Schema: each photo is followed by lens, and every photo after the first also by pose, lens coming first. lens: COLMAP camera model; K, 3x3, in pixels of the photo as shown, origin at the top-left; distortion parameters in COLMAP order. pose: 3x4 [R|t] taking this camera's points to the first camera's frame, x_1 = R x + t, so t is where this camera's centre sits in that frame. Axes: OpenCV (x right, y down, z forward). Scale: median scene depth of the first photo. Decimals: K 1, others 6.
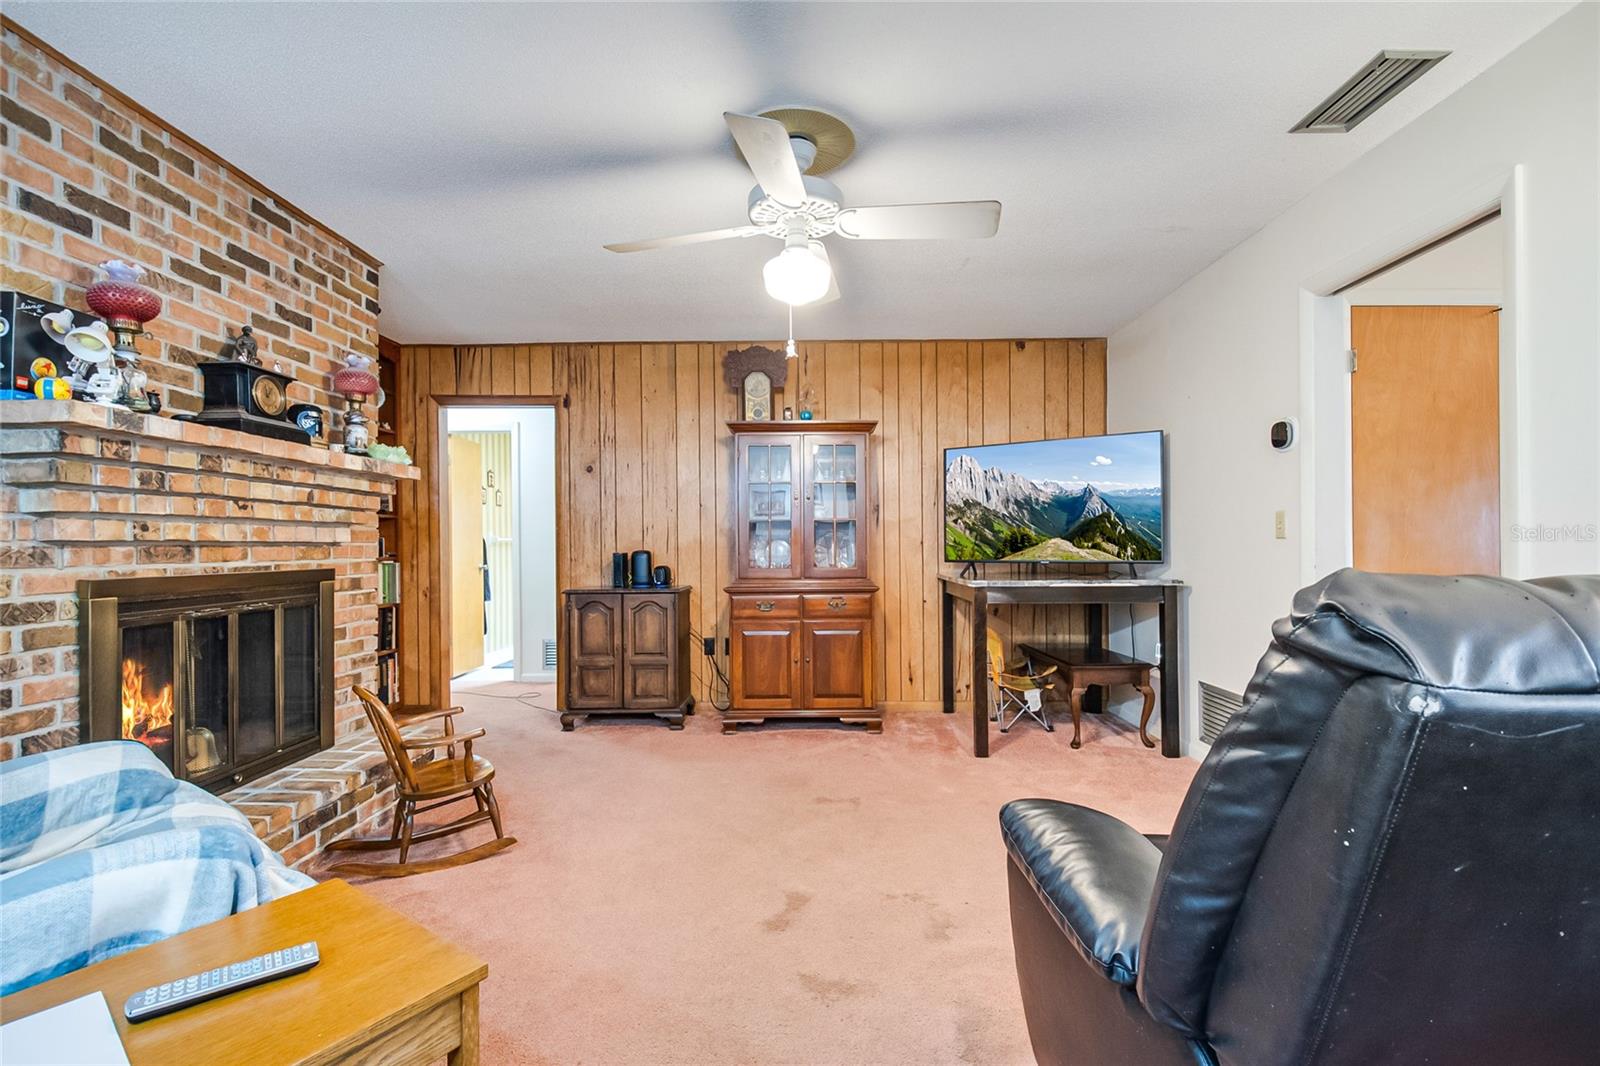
lens RADIAL K [[701.3, 0, 824.5], [0, 701.3, 541.8], [0, 0, 1]] dist [0.018196, -0.023004]
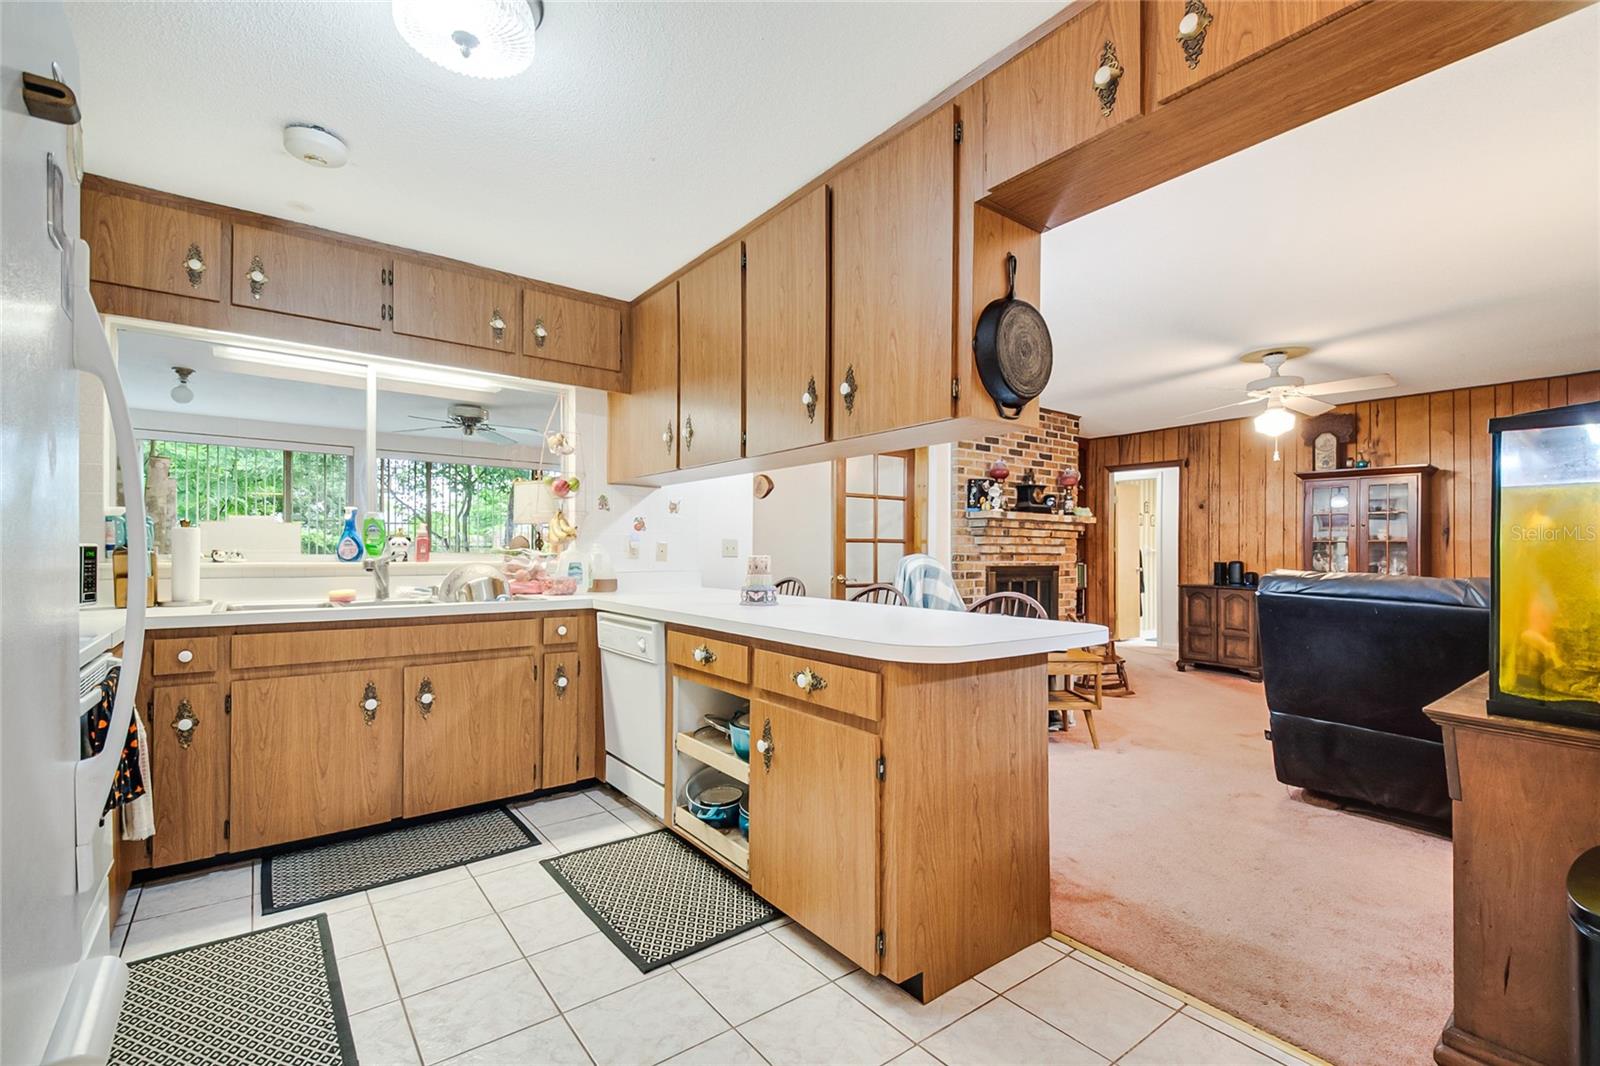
lens RADIAL K [[701.3, 0, 824.5], [0, 701.3, 541.8], [0, 0, 1]] dist [0.018196, -0.023004]
pose [[0.617067, 0.008791, -0.786862, 0.380377], [-0.012637, 0.999919, 0.001261, -0.019290], [0.786809, 0.009165, 0.617128, -0.612883]]
